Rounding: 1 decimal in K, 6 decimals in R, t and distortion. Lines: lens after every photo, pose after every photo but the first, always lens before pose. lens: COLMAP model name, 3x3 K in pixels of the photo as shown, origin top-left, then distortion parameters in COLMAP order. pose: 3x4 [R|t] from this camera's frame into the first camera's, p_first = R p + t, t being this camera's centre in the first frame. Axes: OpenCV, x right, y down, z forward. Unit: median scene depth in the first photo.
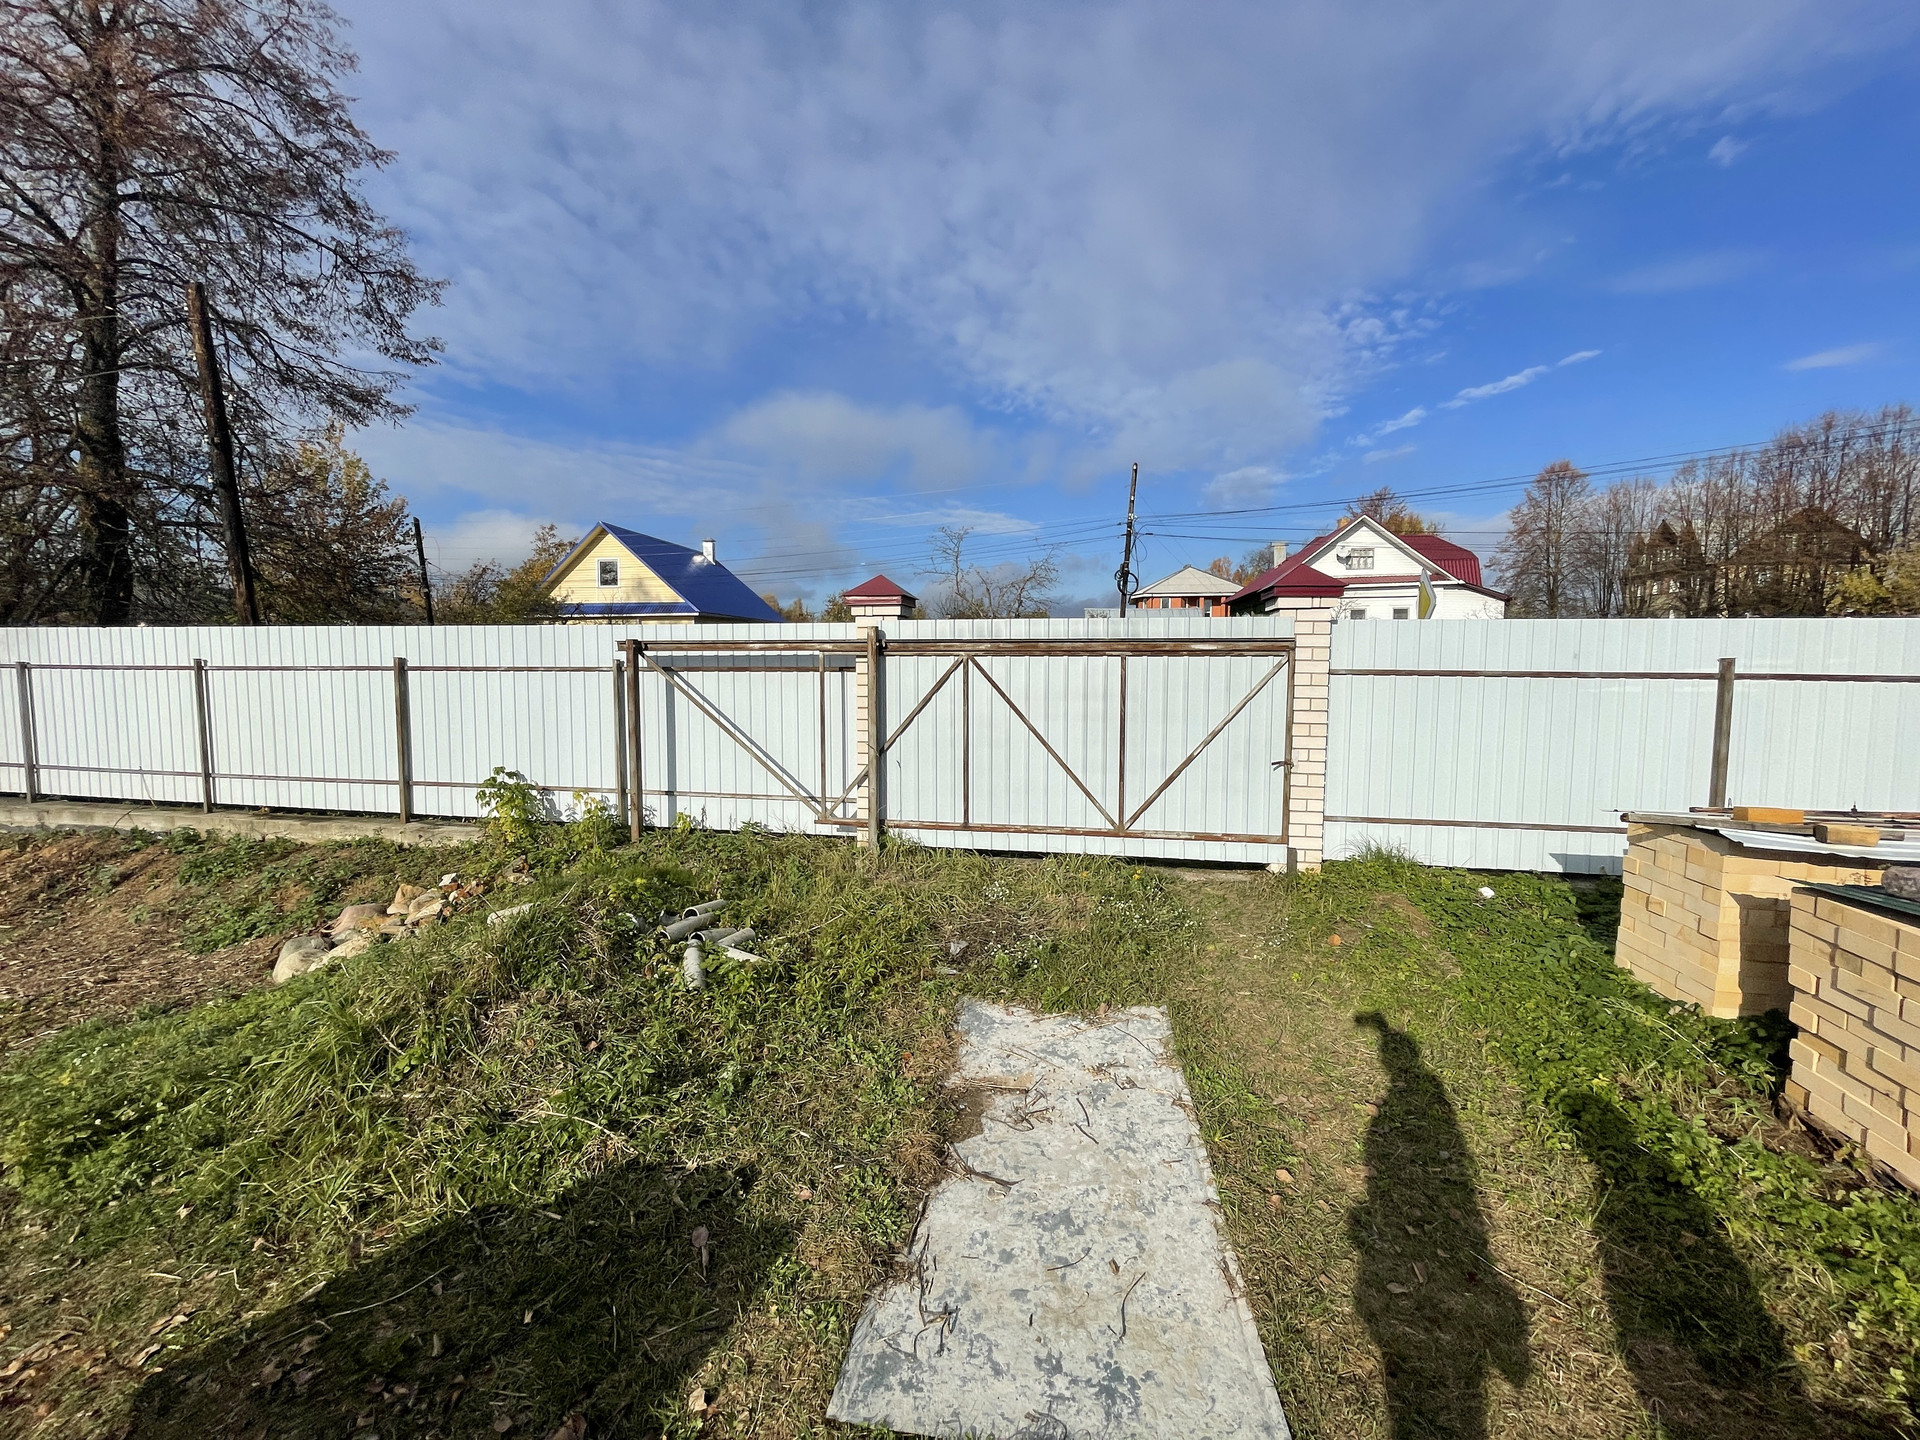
lens RADIAL K [[776.7, 0, 963.9], [0, 776.7, 712.0], [0, 0, 1]] dist [-0.002847, -0.000361]
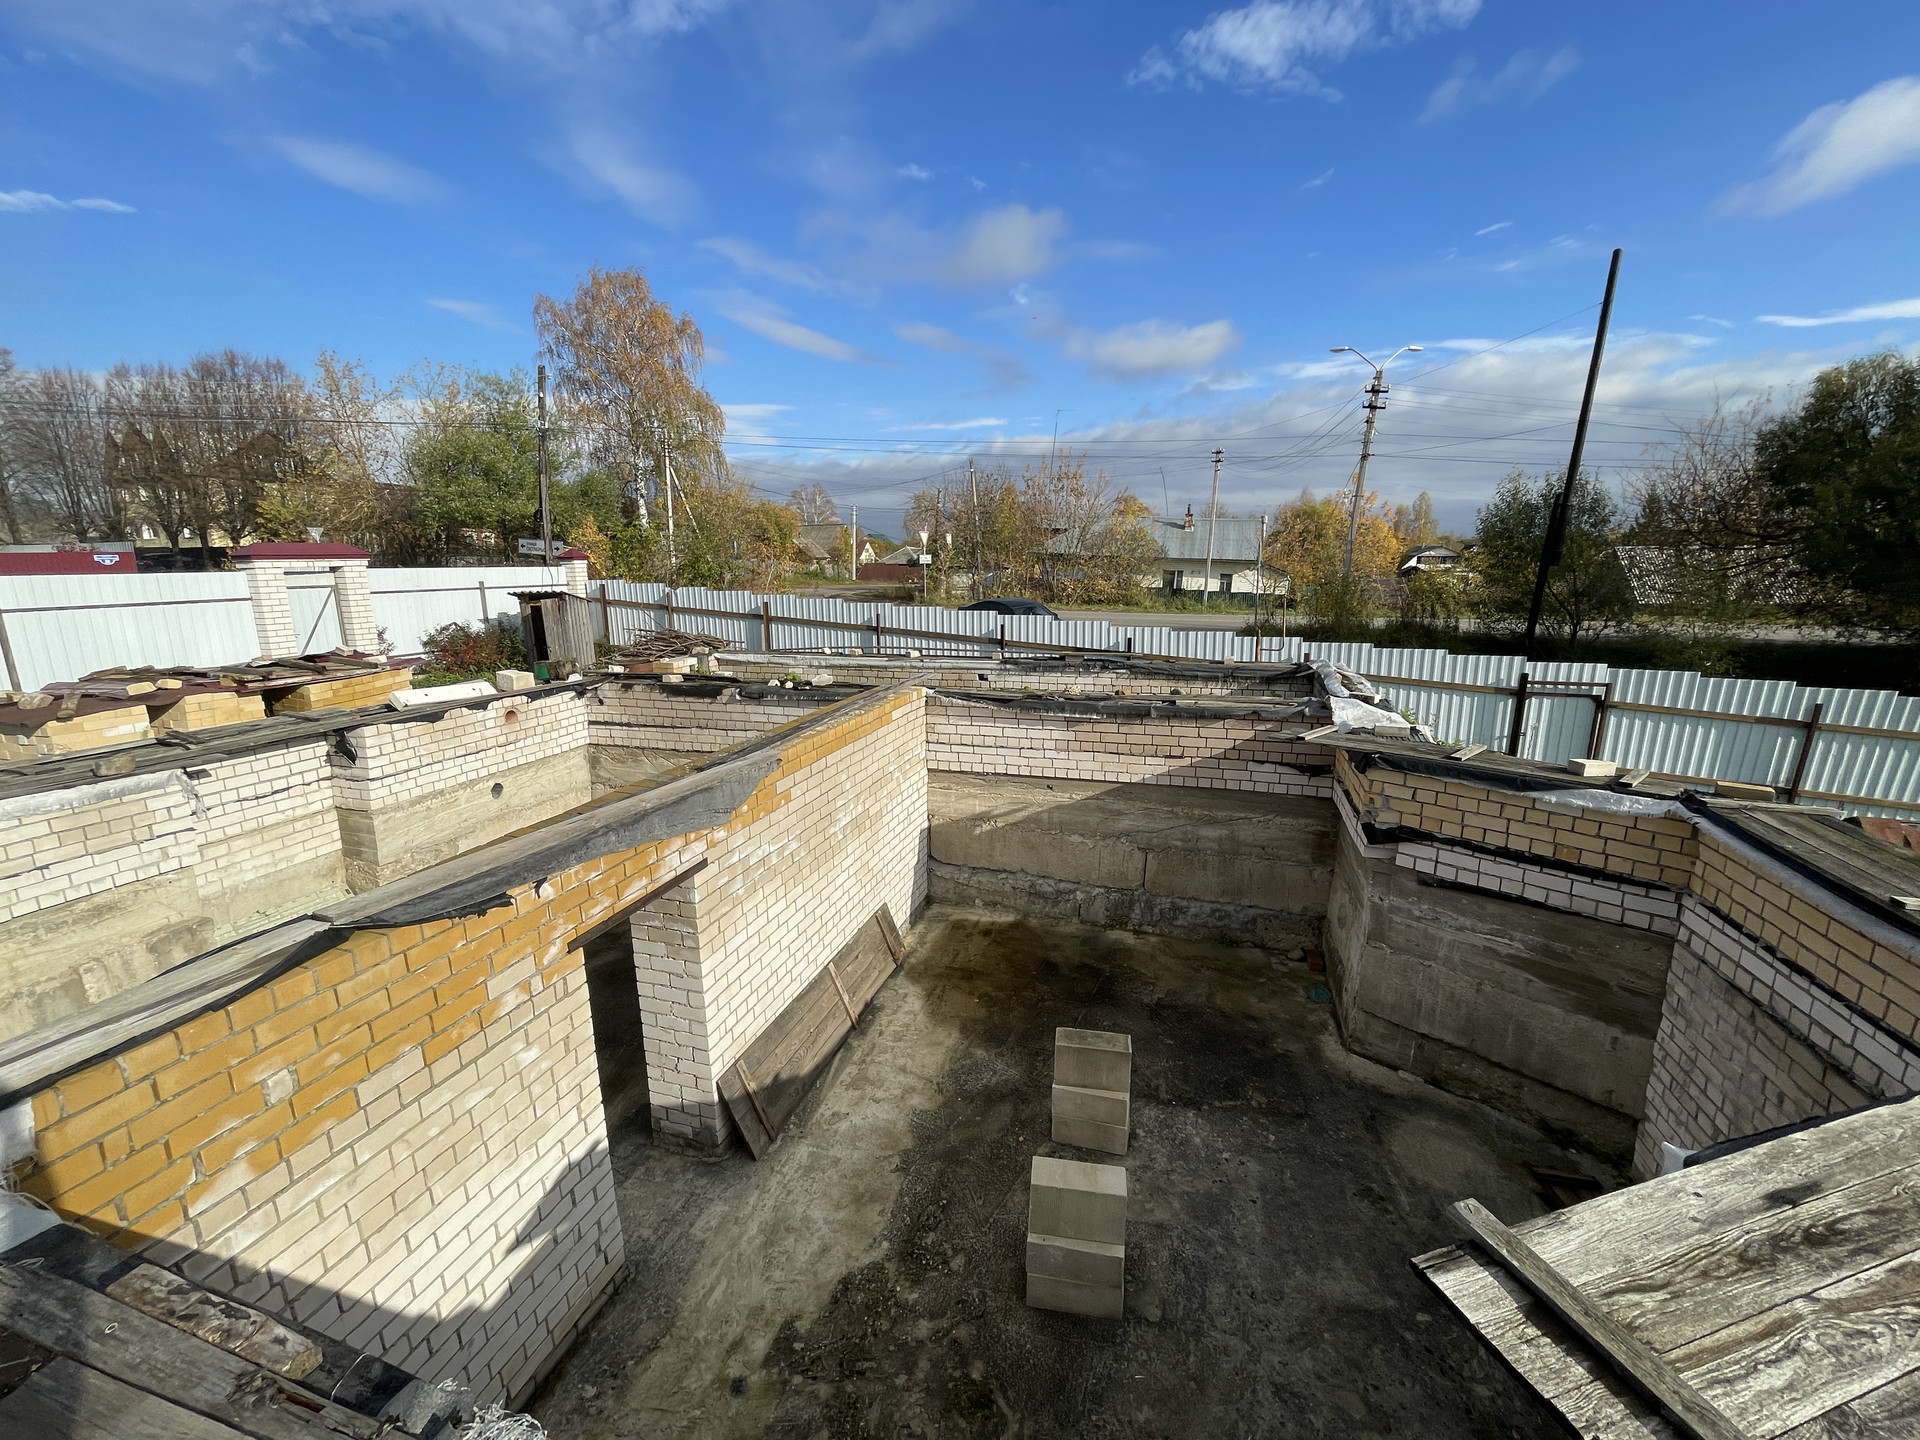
lens RADIAL K [[776.7, 0, 962.3], [0, 776.7, 717.8], [0, 0, 1]] dist [-0.002847, -0.000361]
pose [[0.104987, -0.204944, 0.973127, 0.027043], [0.078343, 0.977198, 0.197349, 0.019556], [-0.991383, 0.055519, 0.118649, -1.158846]]
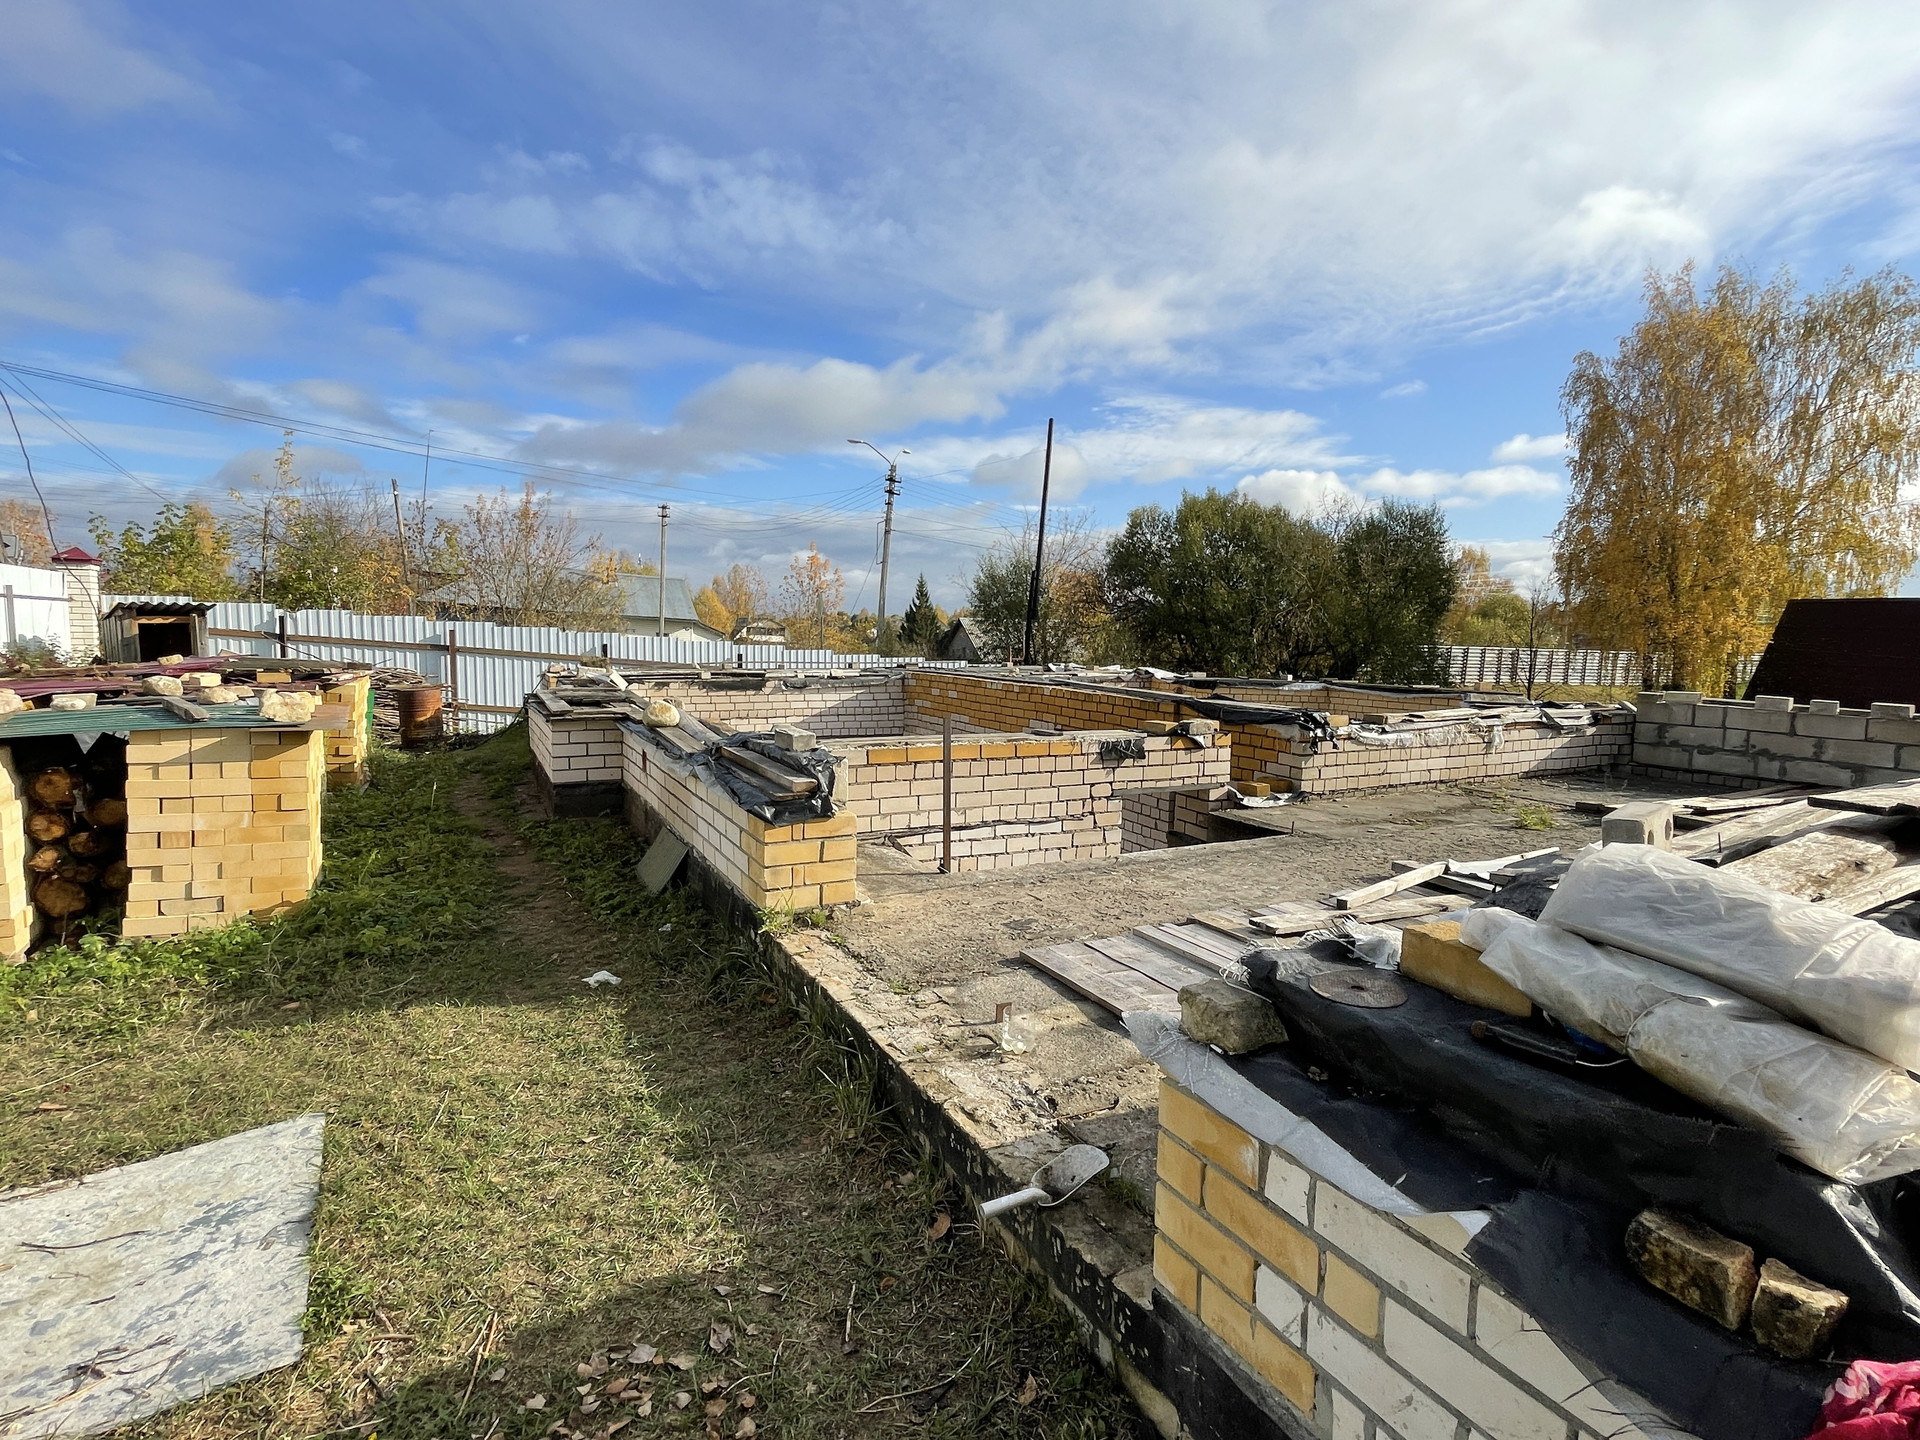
lens RADIAL K [[928.4, 0, 968.7], [0, 928.4, 718.0], [0, 0, 1]] dist [0.000189, -0.002915]
pose [[-0.644046, -0.084524, 0.760303, -0.368726], [0.031485, 0.990106, 0.136742, 0.034836], [-0.764339, 0.112006, -0.635012, 0.280065]]
